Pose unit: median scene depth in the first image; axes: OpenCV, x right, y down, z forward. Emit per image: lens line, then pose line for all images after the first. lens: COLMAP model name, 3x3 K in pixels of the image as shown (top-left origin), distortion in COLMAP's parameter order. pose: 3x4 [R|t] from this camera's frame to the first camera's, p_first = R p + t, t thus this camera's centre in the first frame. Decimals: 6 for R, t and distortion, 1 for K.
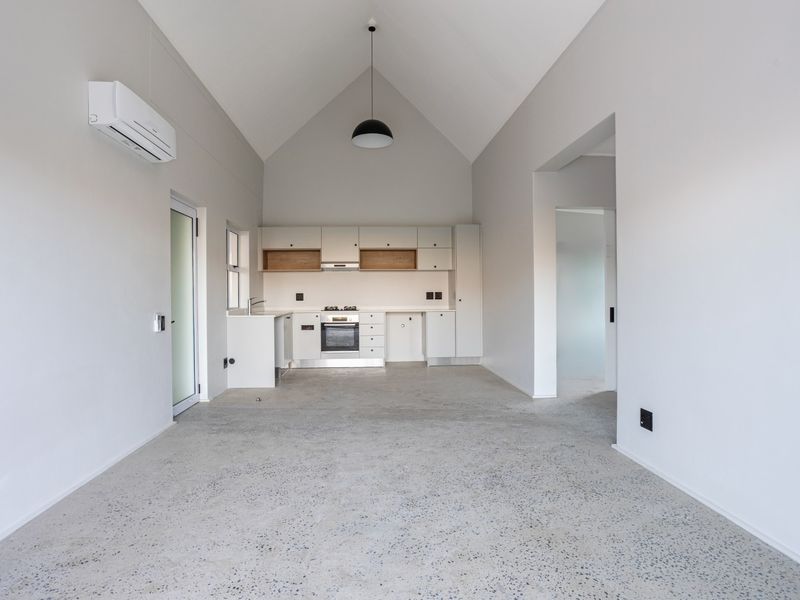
lens RADIAL K [[459.2, 0, 396.1], [0, 459.2, 298.9], [0, 0, 1]] dist [-0.039832, 0.022089]
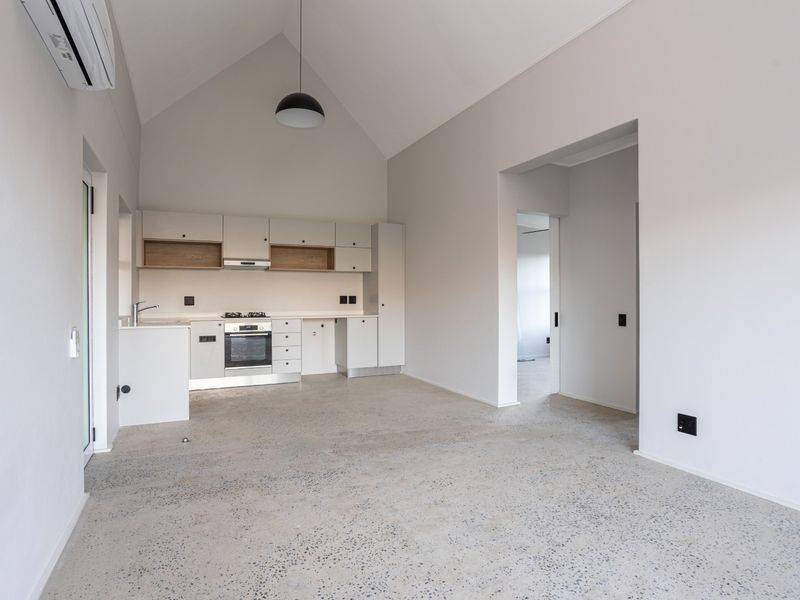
lens RADIAL K [[459.2, 0, 395.1], [0, 459.2, 298.7], [0, 0, 1]] dist [-0.039832, 0.022089]
pose [[0.926417, 0.004484, 0.376471, -0.206991], [-0.001360, 0.999962, -0.008563, -0.001946], [-0.376496, 0.007421, 0.926389, 0.148391]]
